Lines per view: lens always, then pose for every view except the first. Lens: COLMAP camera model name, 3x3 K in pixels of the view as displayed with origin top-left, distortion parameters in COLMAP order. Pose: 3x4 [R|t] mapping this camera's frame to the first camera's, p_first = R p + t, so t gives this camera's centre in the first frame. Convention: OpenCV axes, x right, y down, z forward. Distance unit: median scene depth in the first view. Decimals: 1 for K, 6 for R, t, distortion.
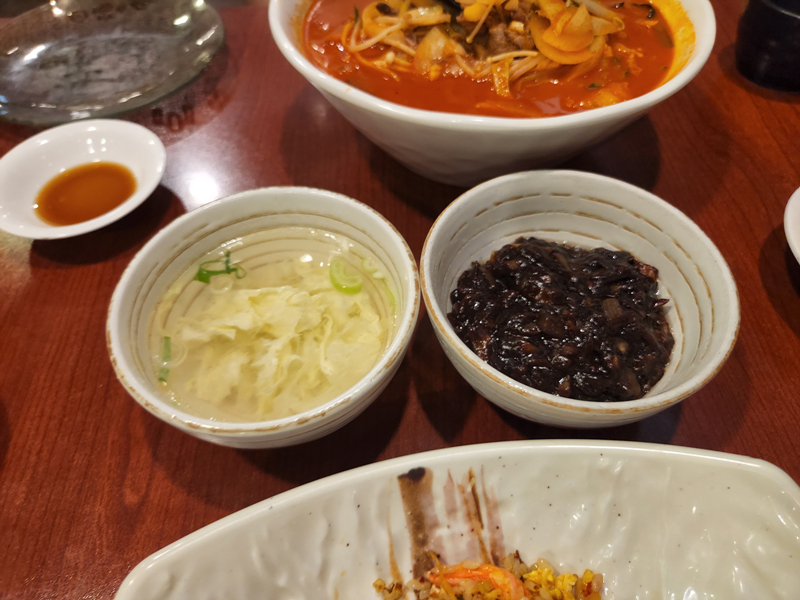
lens RADIAL K [[572.6, 0, 400.0], [0, 572.6, 300.0], [0, 0, 1]] dist [0.006173, 0.001008]
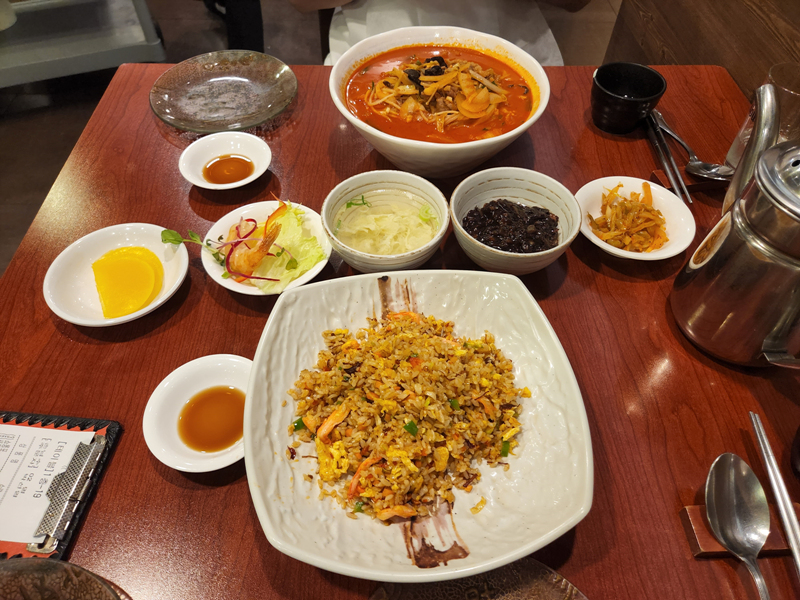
lens RADIAL K [[572.6, 0, 400.0], [0, 572.6, 300.0], [0, 0, 1]] dist [0.006173, 0.001008]
pose [[0.998500, 0.052995, -0.013784, 0.091843], [-0.053204, 0.998467, -0.015246, 0.288451], [0.012955, 0.015956, 0.999789, -1.056208]]
